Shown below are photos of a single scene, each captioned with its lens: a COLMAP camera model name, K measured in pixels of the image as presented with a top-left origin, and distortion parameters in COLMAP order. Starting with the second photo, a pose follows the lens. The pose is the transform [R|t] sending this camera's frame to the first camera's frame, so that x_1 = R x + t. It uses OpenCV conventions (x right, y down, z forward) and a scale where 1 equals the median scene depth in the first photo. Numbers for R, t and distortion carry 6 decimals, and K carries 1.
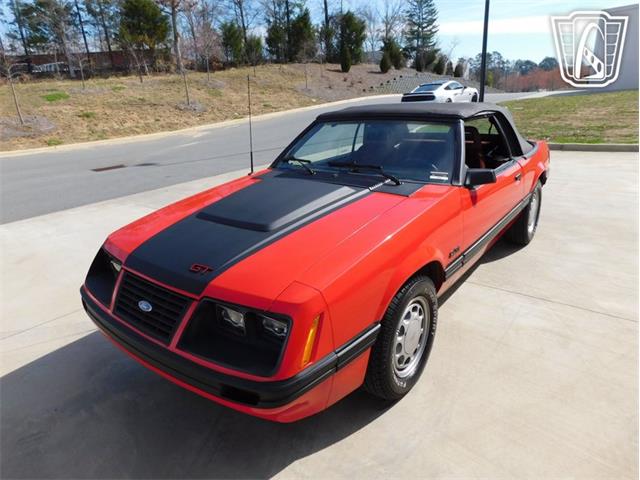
lens RADIAL K [[408.4, 0, 316.6], [0, 408.4, 230.0], [0, 0, 1]] dist [-0.058833, 0.039684]
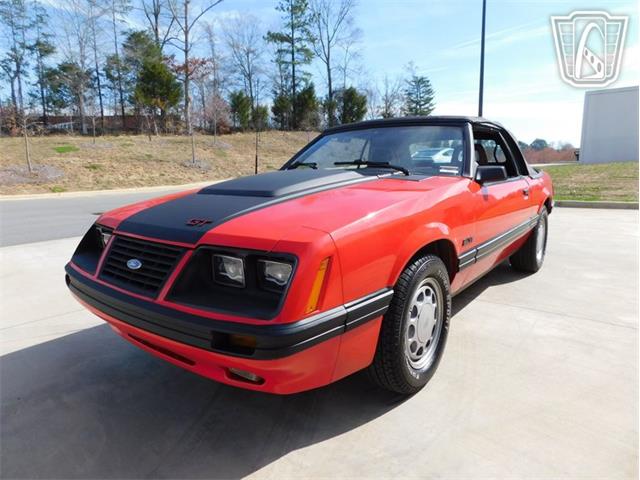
lens RADIAL K [[408.4, 0, 317.5], [0, 408.4, 231.1], [0, 0, 1]] dist [-0.058833, 0.039684]
pose [[0.999381, 0.034883, 0.004465, -0.011082], [-0.033744, 0.986925, -0.157608, 0.142574], [-0.009905, 0.157360, 0.987492, 0.050927]]
